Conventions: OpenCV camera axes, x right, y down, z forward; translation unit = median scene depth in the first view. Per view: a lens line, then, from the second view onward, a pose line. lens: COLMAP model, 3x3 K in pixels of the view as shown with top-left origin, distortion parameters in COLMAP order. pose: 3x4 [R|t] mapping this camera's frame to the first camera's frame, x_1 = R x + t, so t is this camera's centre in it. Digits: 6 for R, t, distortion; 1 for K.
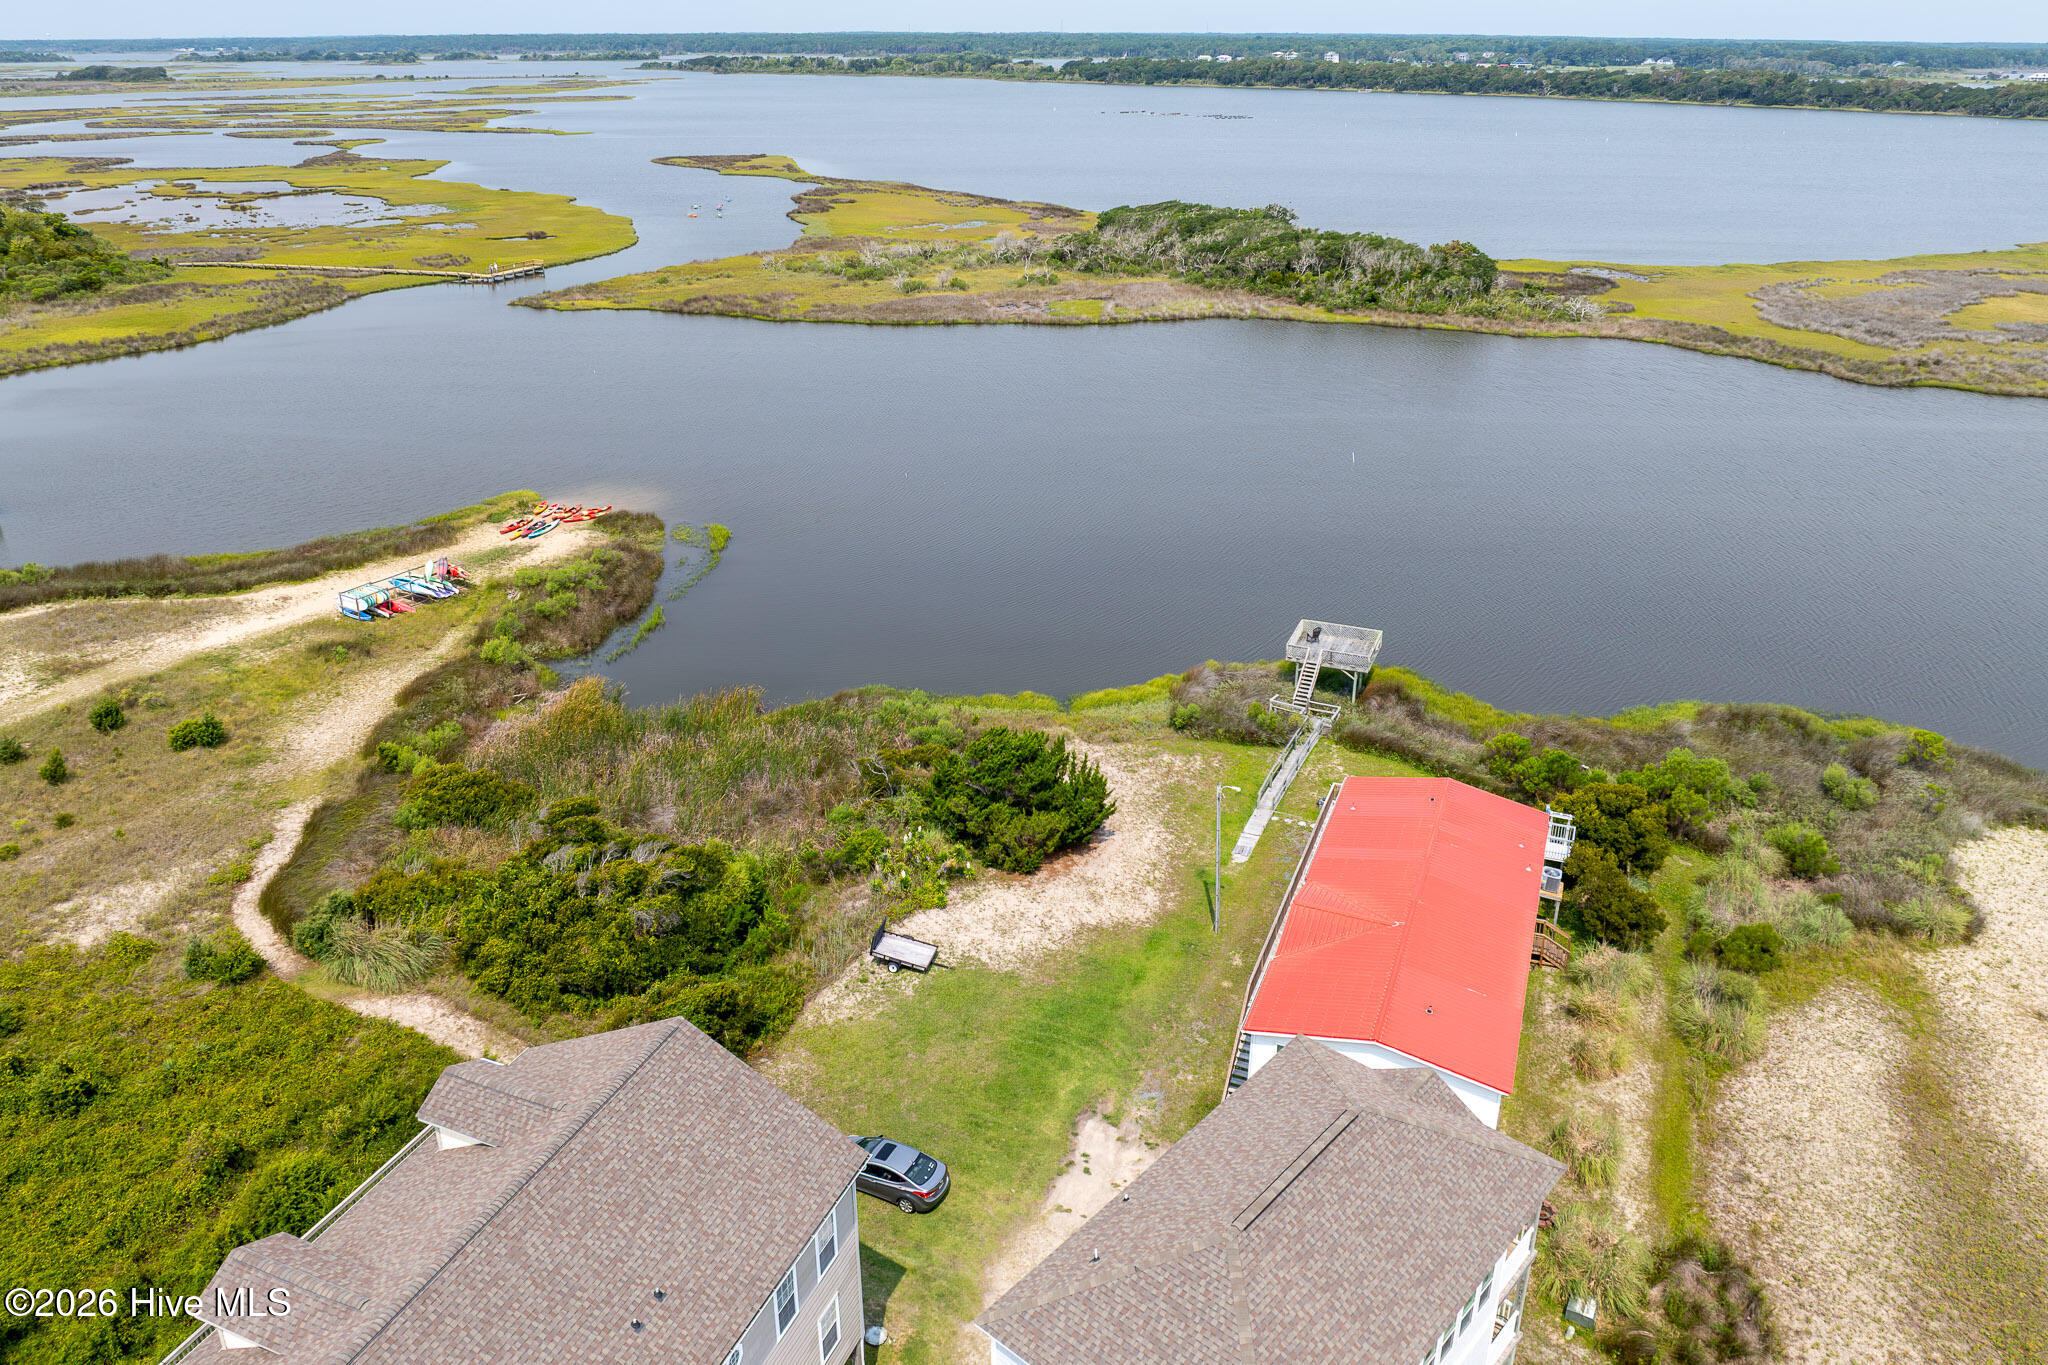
lens RADIAL K [[1448.3, 0, 1029.0], [0, 1448.3, 578.8], [0, 0, 1]] dist [-0.042459, 0.009052]
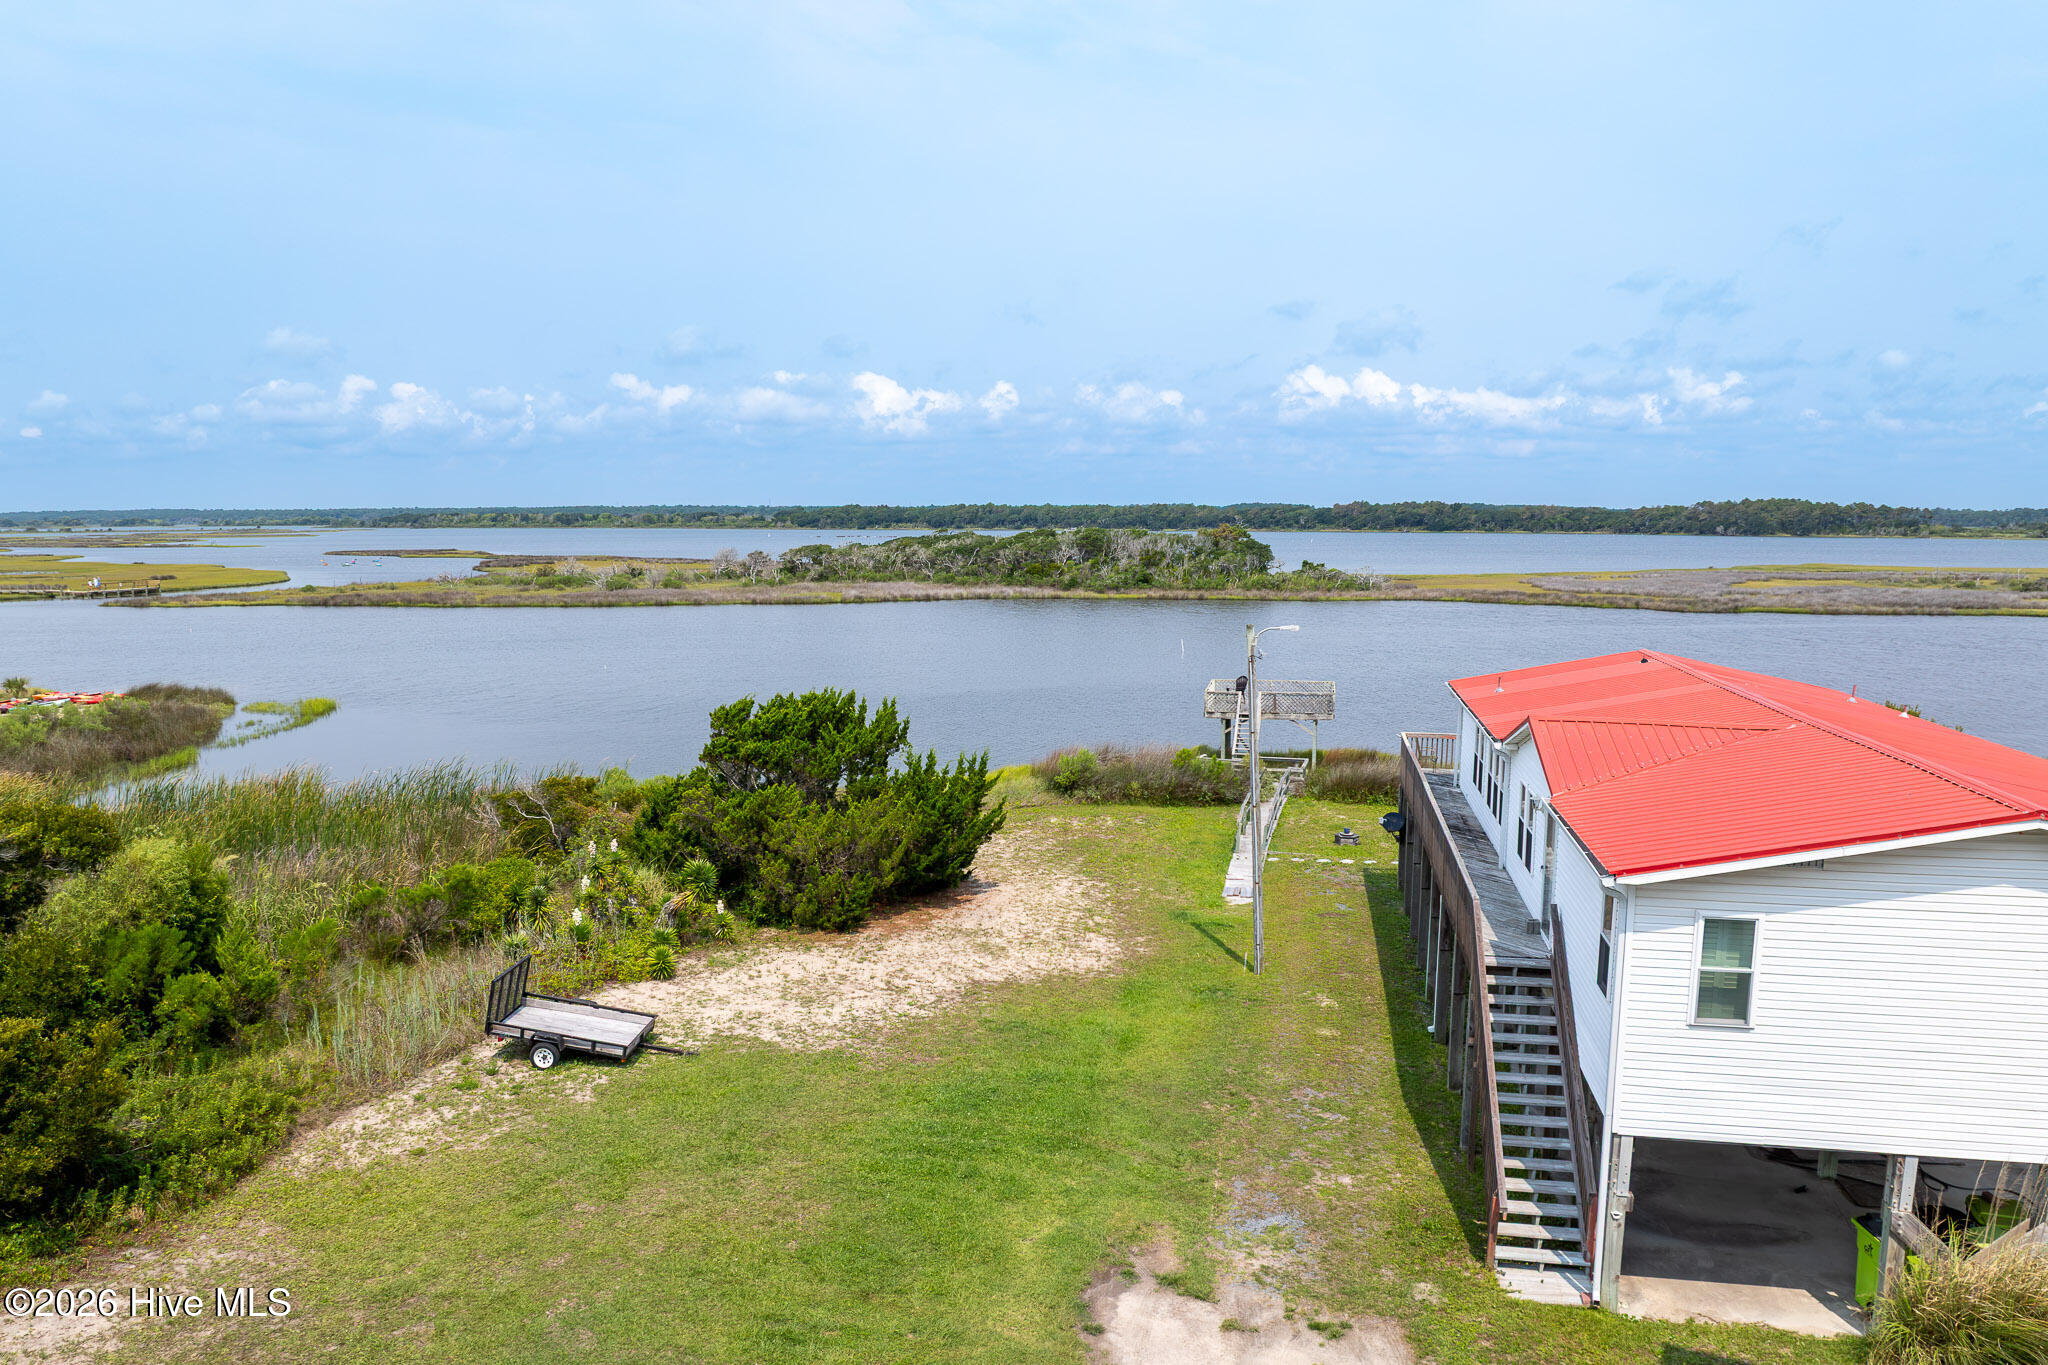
lens RADIAL K [[1448.3, 0, 1027.8], [0, 1448.3, 782.6], [0, 0, 1]] dist [-0.042459, 0.009052]
pose [[0.981040, -0.037645, 0.190116, -0.023061], [0.070414, 0.983153, -0.168678, 0.181056], [-0.180563, 0.178867, 0.967163, 0.378479]]
